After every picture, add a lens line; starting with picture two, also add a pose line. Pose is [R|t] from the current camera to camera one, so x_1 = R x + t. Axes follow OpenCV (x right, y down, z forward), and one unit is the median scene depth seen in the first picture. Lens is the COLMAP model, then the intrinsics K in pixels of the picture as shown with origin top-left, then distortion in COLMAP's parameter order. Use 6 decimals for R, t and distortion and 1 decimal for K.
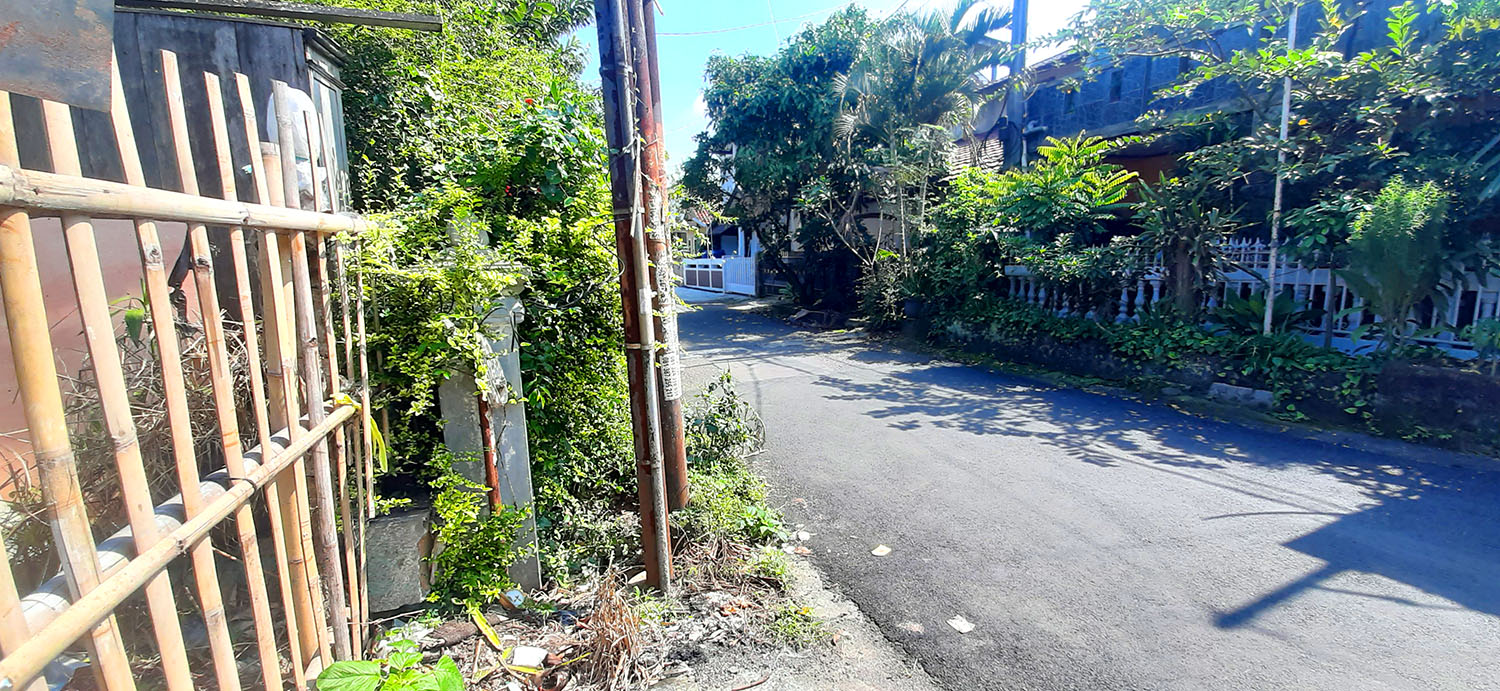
lens RADIAL K [[595.1, 0, 759.4], [0, 595.1, 346.8], [0, 0, 1]] dist [0.028458, -0.021084]
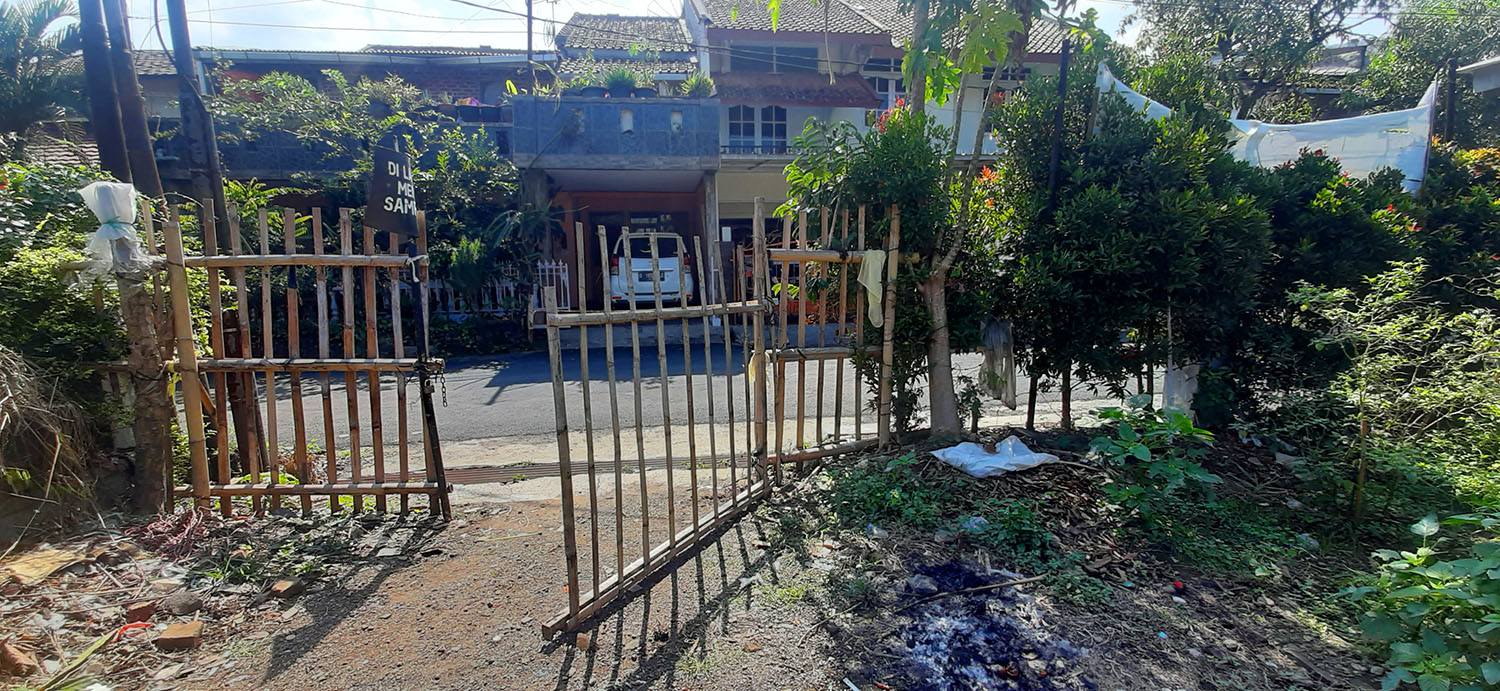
lens RADIAL K [[595.1, 0, 759.4], [0, 595.1, 346.8], [0, 0, 1]] dist [0.028458, -0.021084]
pose [[0.191602, -0.123620, 0.973656, -0.852707], [0.158839, 0.982864, 0.093532, 0.076484], [-0.968534, 0.136733, 0.207955, -0.420711]]
